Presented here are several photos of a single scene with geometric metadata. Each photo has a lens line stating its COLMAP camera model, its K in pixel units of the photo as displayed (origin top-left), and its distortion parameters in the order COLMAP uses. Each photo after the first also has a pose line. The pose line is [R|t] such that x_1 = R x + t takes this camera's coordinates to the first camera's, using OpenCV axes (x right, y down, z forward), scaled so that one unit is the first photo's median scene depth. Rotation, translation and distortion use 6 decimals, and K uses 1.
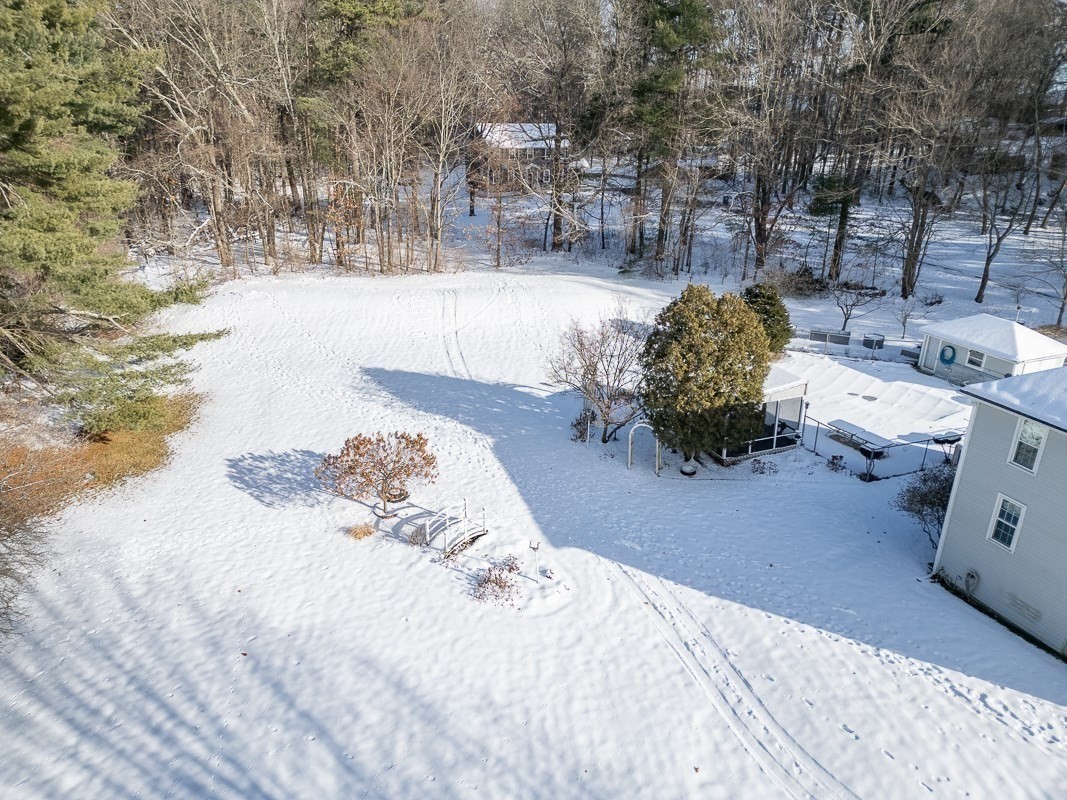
lens RADIAL K [[759.8, 0, 533.5], [0, 759.8, 400.0], [0, 0, 1]] dist [0.085155, -0.074865]
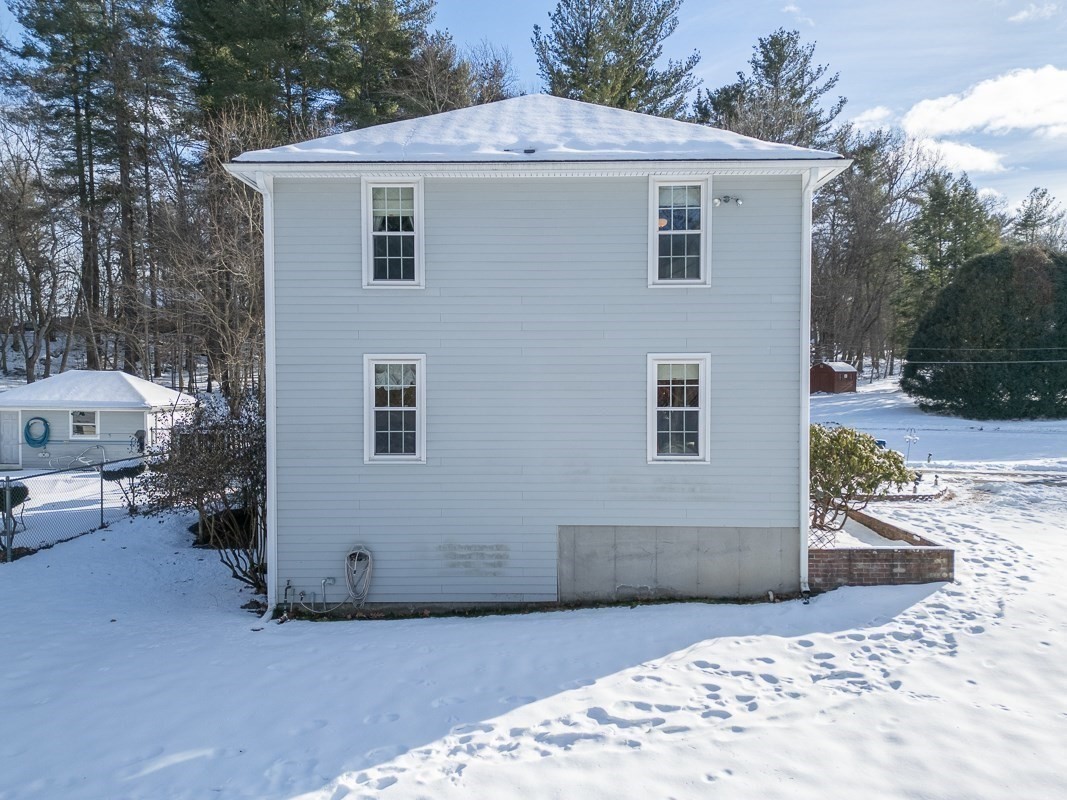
lens RADIAL K [[759.8, 0, 533.5], [0, 759.8, 400.0], [0, 0, 1]] dist [0.085155, -0.074865]
pose [[0.388260, -0.044030, 0.920497, 0.183272], [0.346451, 0.932558, -0.101524, 0.223151], [-0.853947, 0.358325, 0.377329, 0.703864]]
